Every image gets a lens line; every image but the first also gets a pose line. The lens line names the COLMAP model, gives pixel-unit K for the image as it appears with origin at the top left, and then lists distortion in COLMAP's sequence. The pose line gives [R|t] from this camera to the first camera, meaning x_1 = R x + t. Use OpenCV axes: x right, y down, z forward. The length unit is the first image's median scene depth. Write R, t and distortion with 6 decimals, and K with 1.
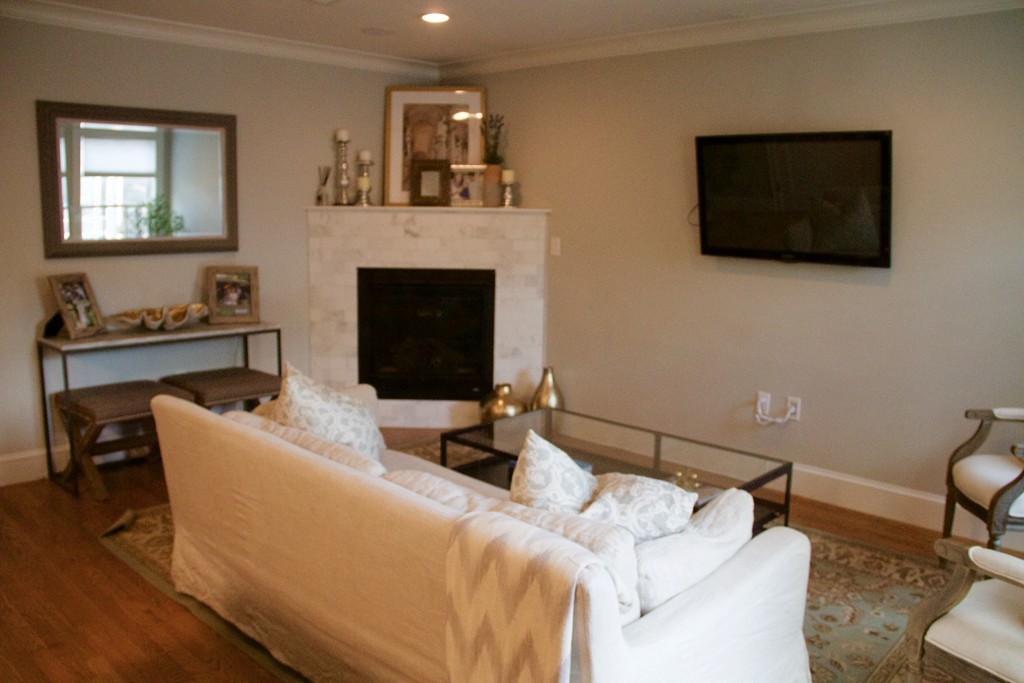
lens RADIAL K [[864.2, 0, 512.0], [0, 864.2, 341.5], [0, 0, 1]] dist [-0.178745, 0.149520]
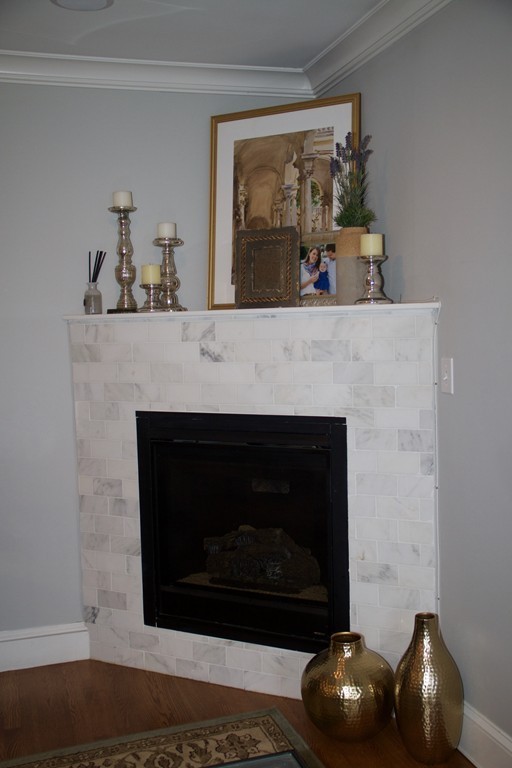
lens RADIAL K [[877.6, 0, 256.0], [0, 877.6, 384.0], [0, 0, 1]] dist [-0.006805, -0.010392]
pose [[0.875074, -0.005901, -0.483953, 0.235091], [-0.029314, 0.997444, -0.065169, -0.079436], [0.483100, 0.071214, 0.872664, 0.577481]]
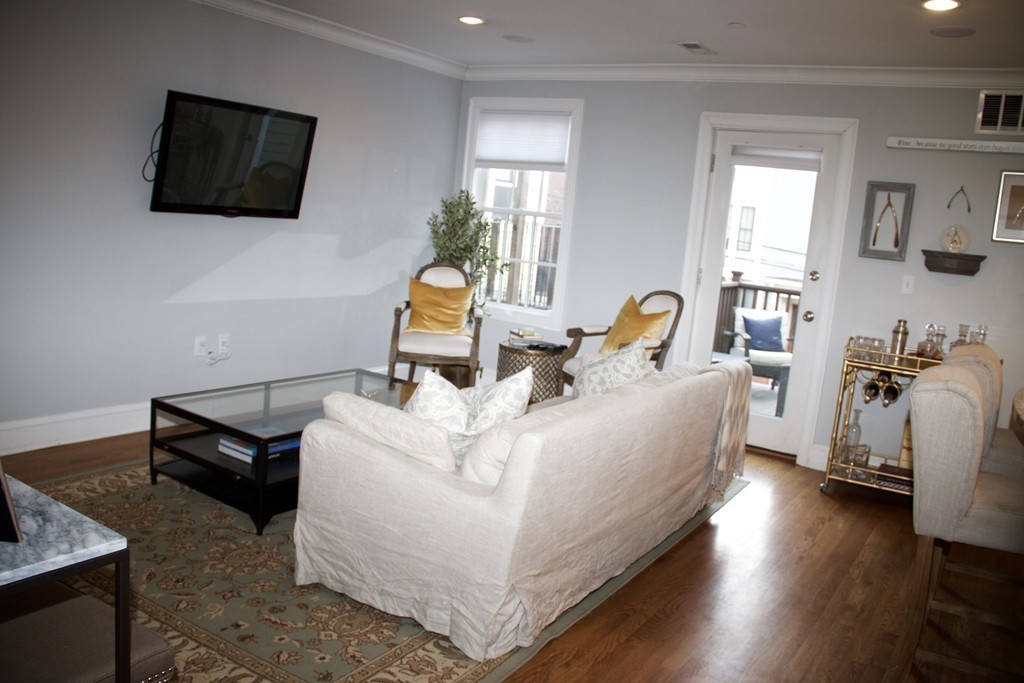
lens RADIAL K [[864.2, 0, 512.0], [0, 864.2, 341.5], [0, 0, 1]] dist [-0.178745, 0.149520]
pose [[-0.158253, -0.179668, 0.970915, -0.797698], [0.048788, 0.980682, 0.189428, -0.115338], [-0.986193, 0.077346, -0.146431, 0.741885]]
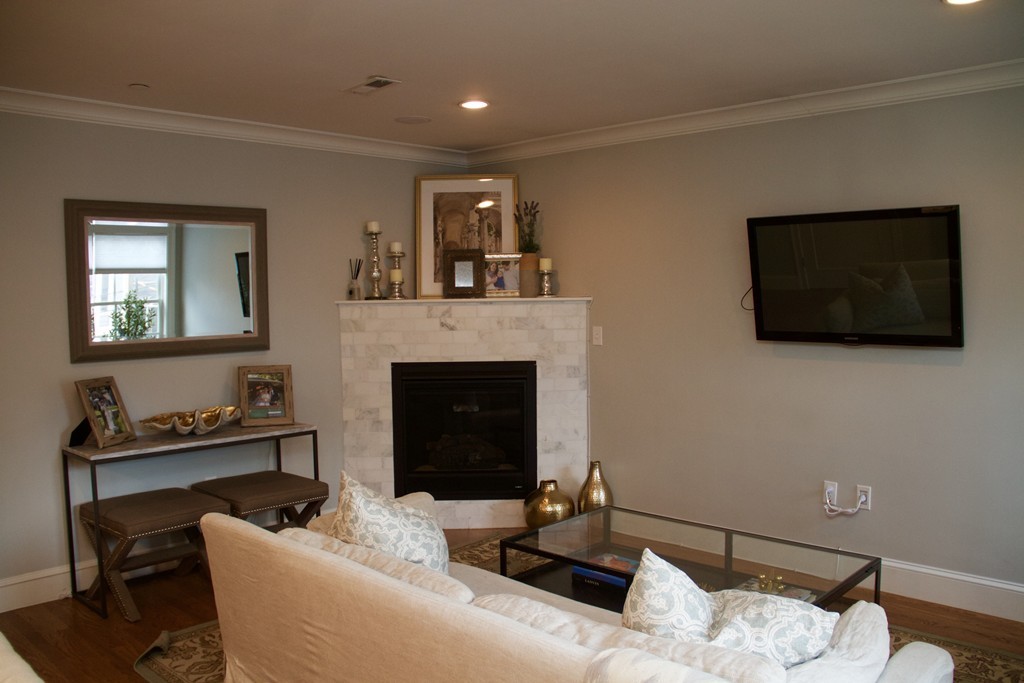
lens RADIAL K [[864.2, 0, 512.0], [0, 864.2, 341.5], [0, 0, 1]] dist [-0.178745, 0.149520]
pose [[0.999514, -0.030383, 0.006913, -0.061137], [0.030904, 0.994953, -0.095464, -0.016618], [-0.003977, 0.095631, 0.995409, 0.045147]]
